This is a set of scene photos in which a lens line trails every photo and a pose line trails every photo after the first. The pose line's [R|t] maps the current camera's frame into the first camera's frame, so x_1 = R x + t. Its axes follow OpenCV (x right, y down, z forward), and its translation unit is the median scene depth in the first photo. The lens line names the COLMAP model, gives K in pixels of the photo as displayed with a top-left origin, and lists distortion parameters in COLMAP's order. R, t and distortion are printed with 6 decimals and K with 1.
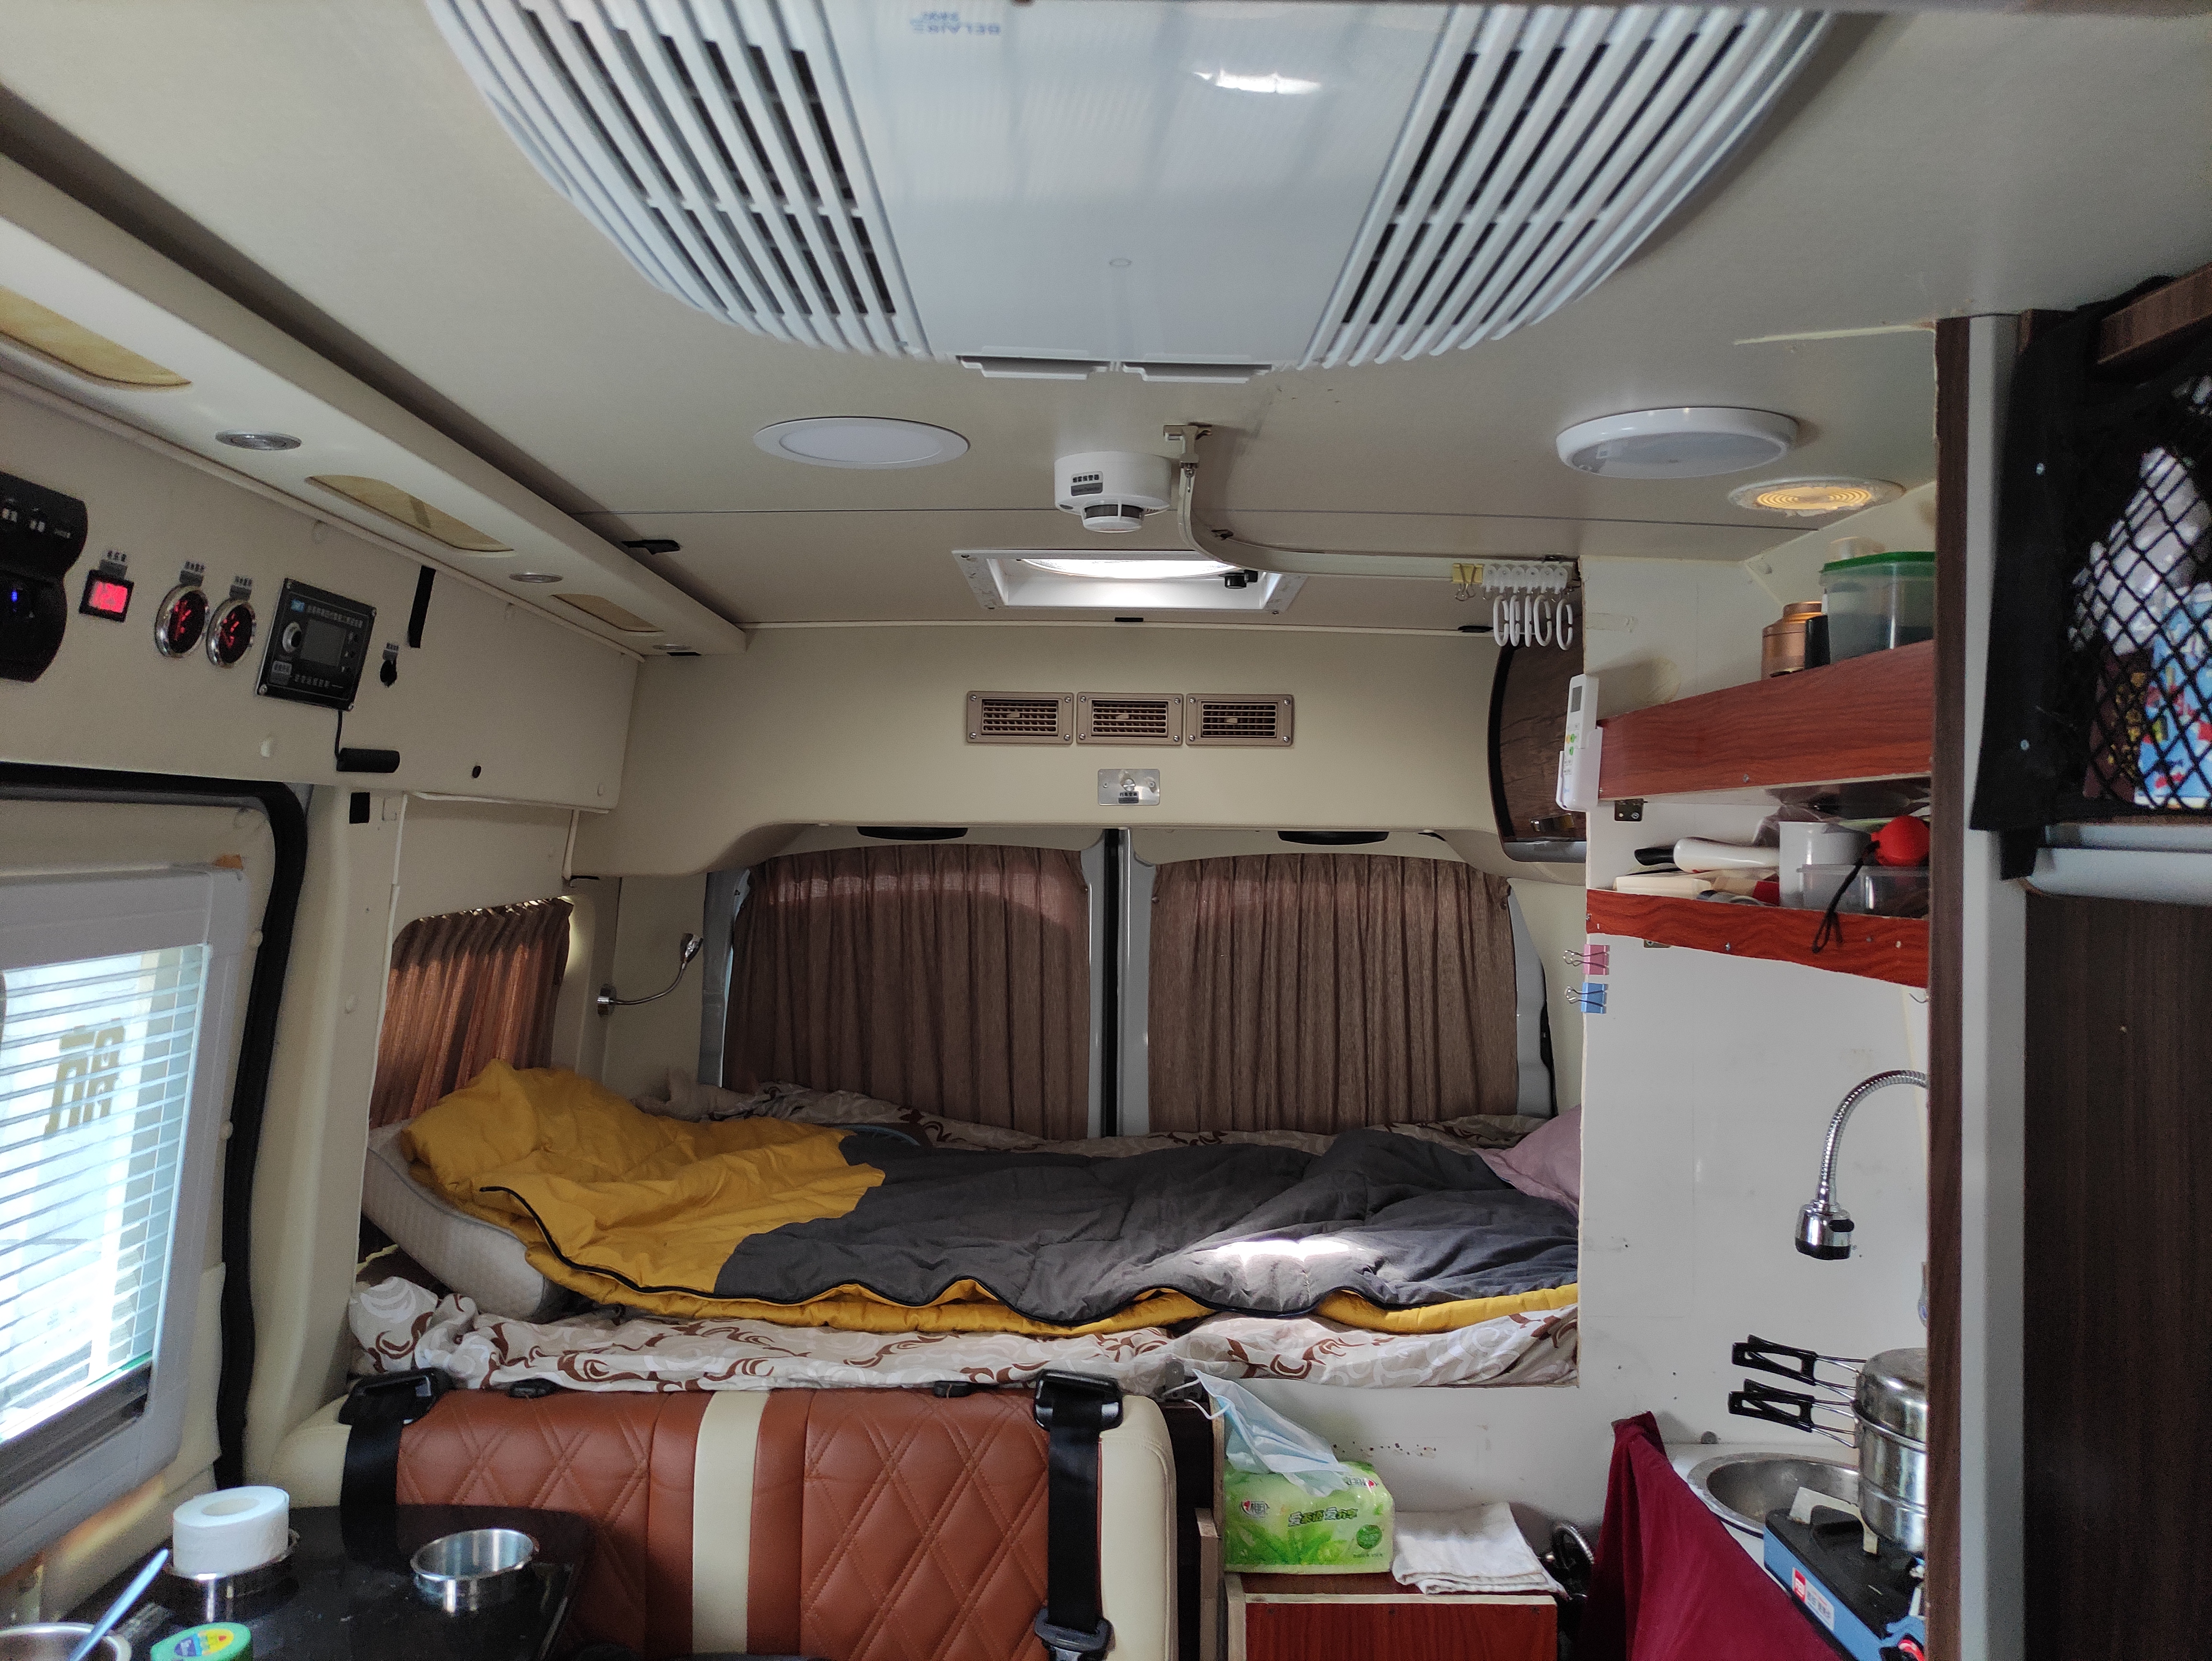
lens RADIAL K [[1644.4, 0, 1096.2], [0, 1644.4, 842.4], [0, 0, 1]] dist [0.043341, -0.032032]
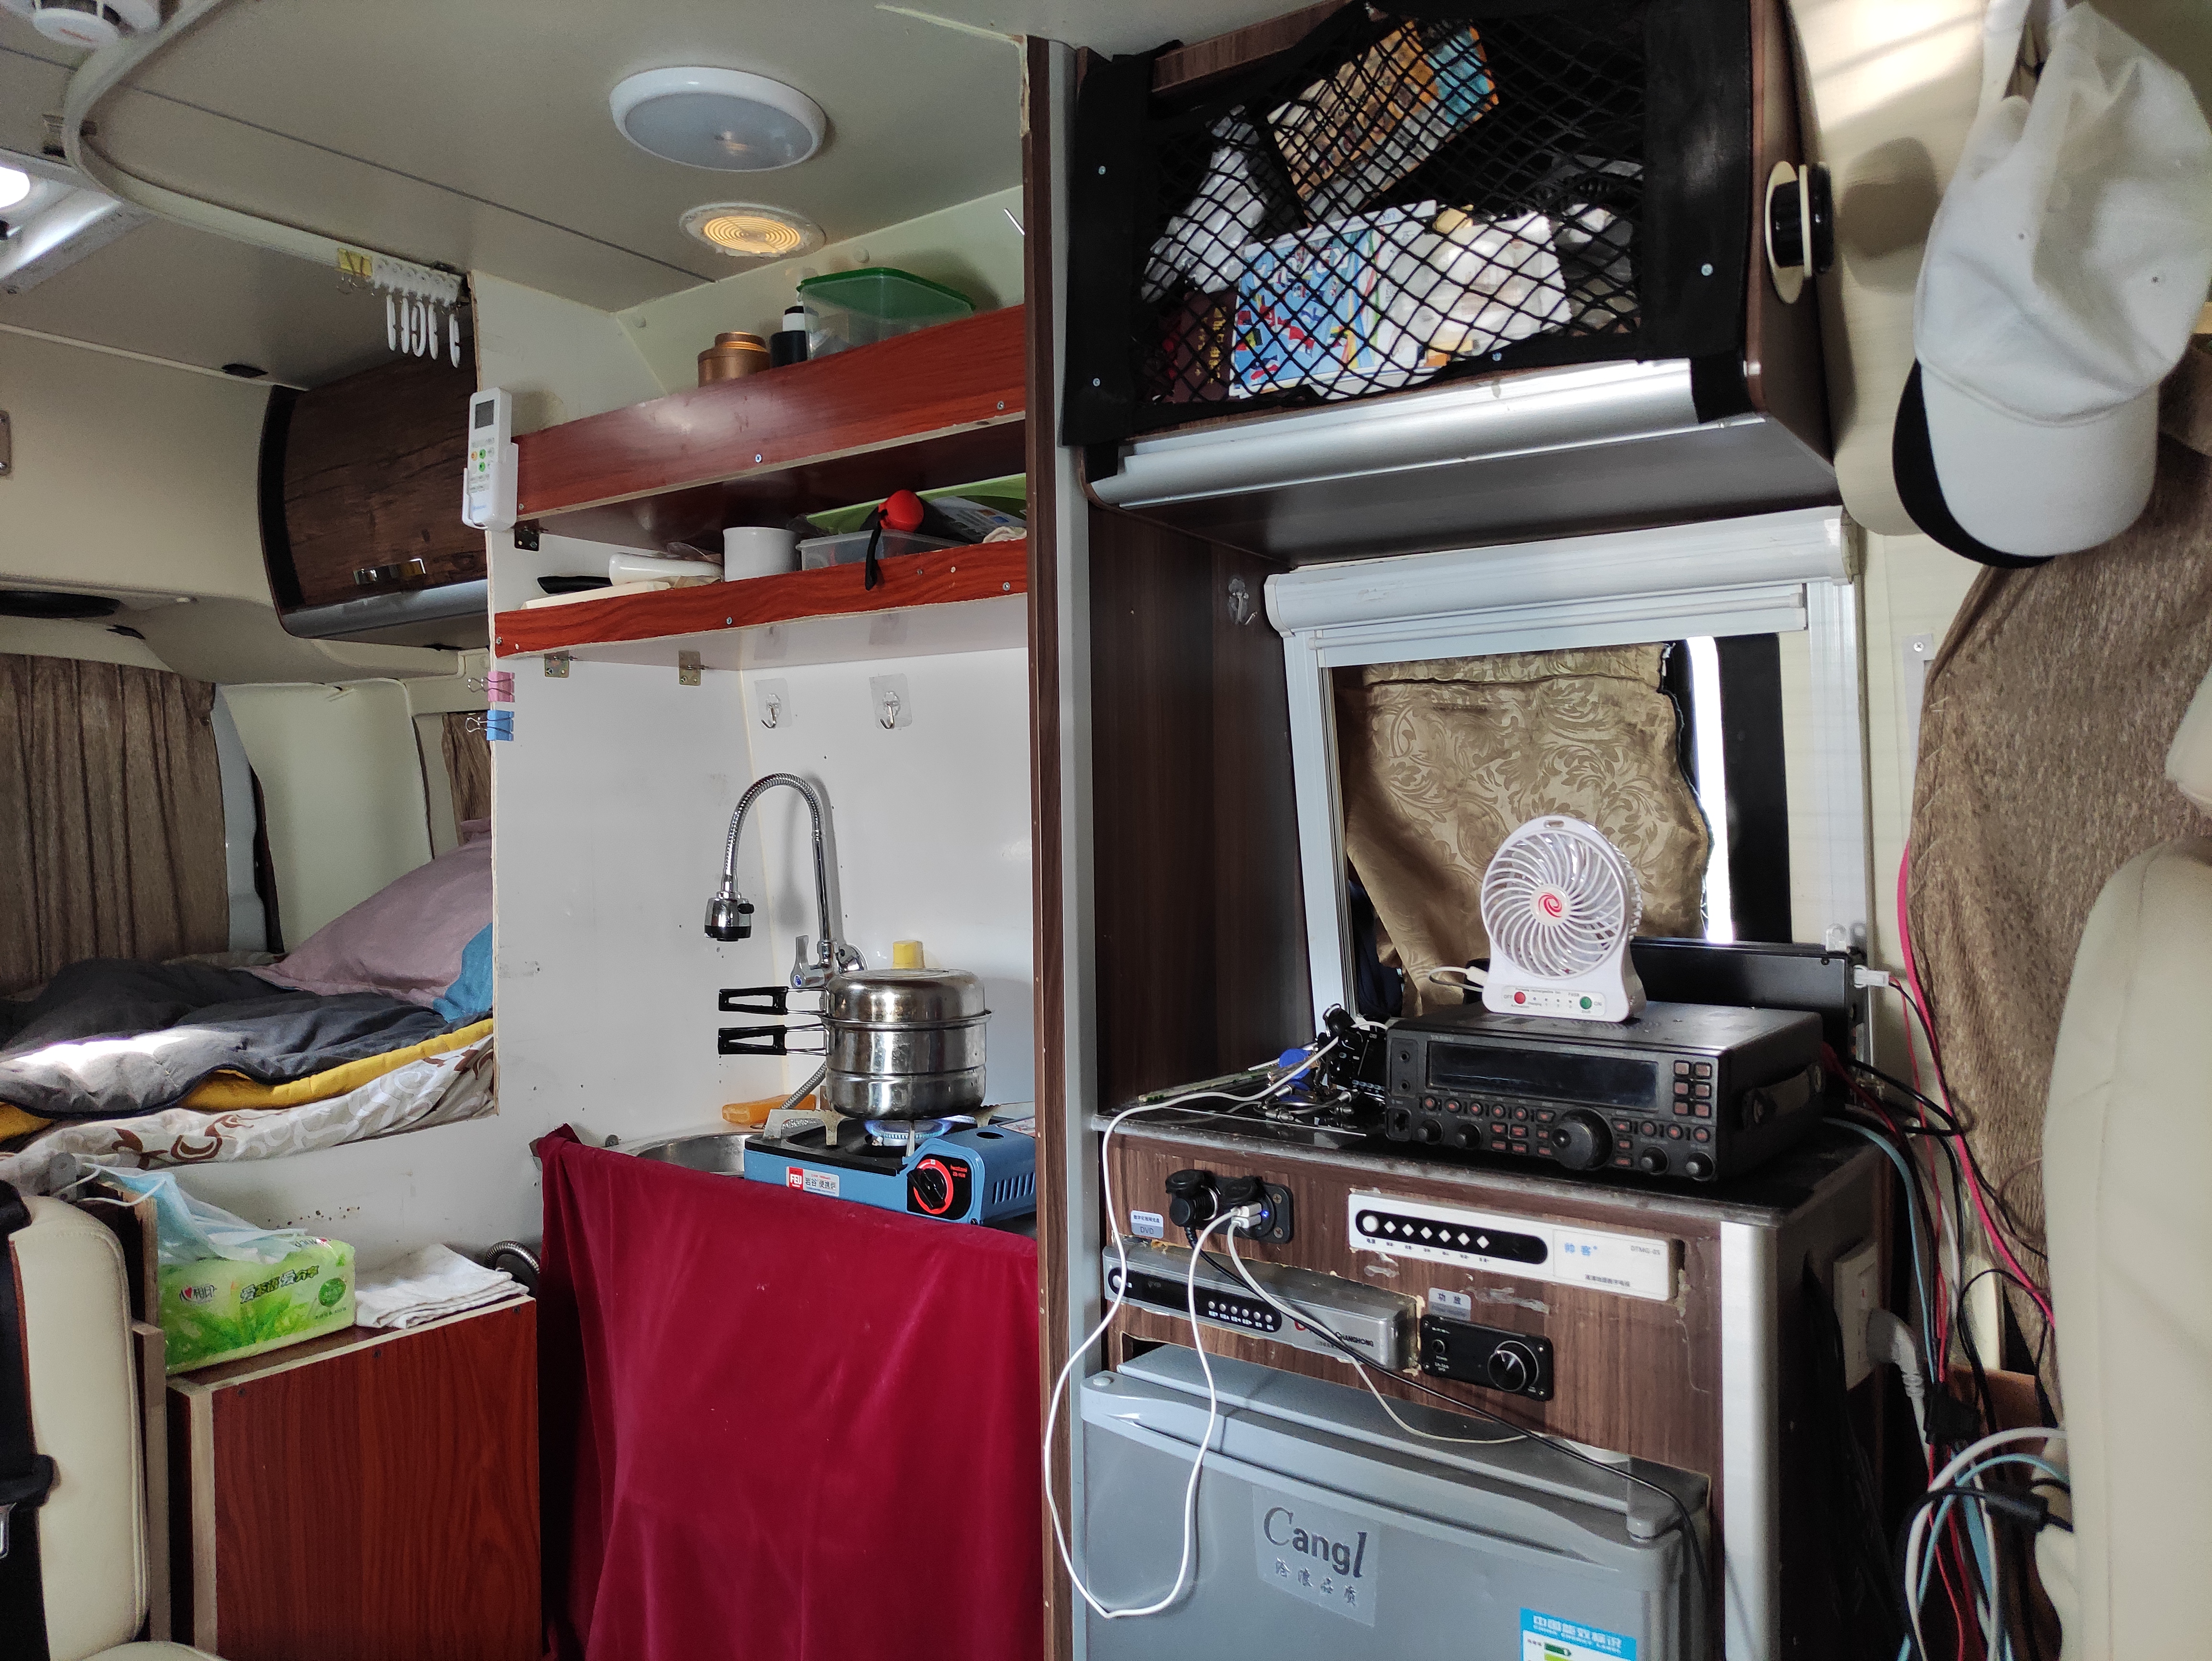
lens RADIAL K [[1644.4, 0, 1106.4], [0, 1644.4, 850.1], [0, 0, 1]] dist [0.043341, -0.032032]
pose [[0.625122, -0.042534, 0.779367, -0.252243], [0.021357, 0.999072, 0.037395, 0.140334], [-0.780235, -0.006731, 0.625451, 0.090356]]
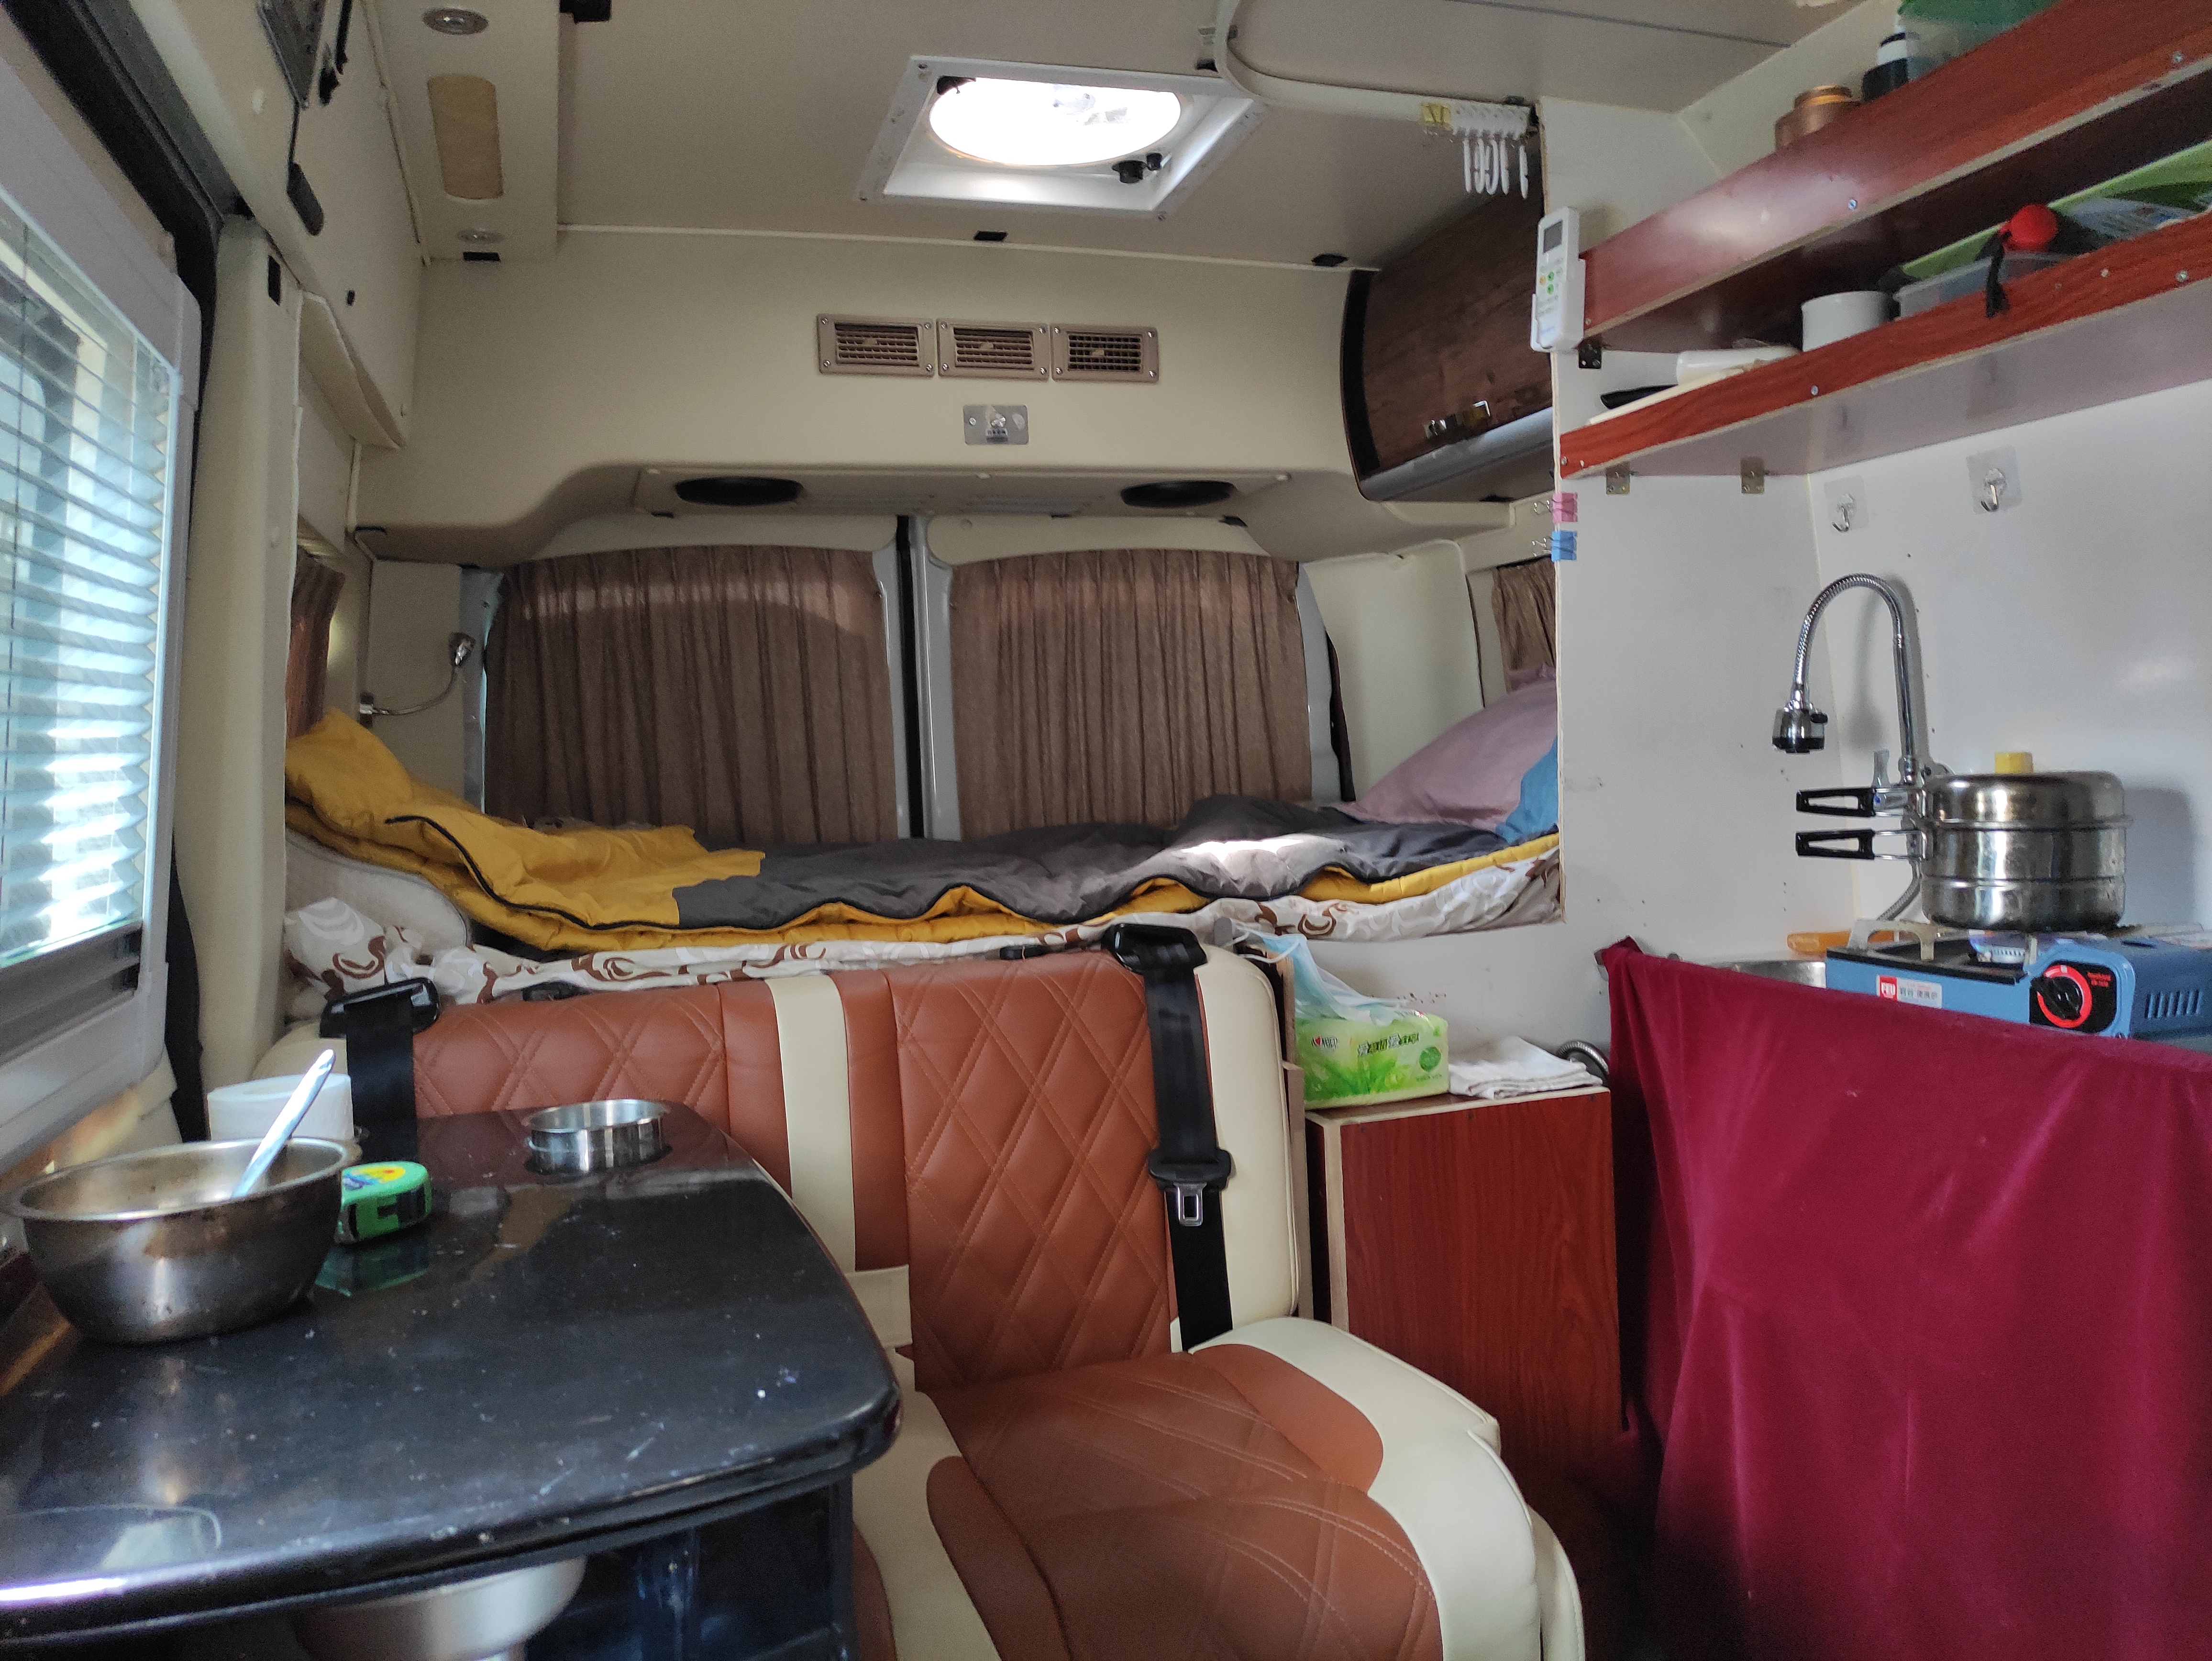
lens RADIAL K [[1644.4, 0, 1105.6], [0, 1644.4, 848.5], [0, 0, 1]] dist [0.043341, -0.032032]
pose [[0.951321, -0.073064, 0.299415, -0.292861], [0.057099, 0.996458, 0.061740, 0.202864], [-0.302866, -0.041639, 0.952123, 0.101297]]
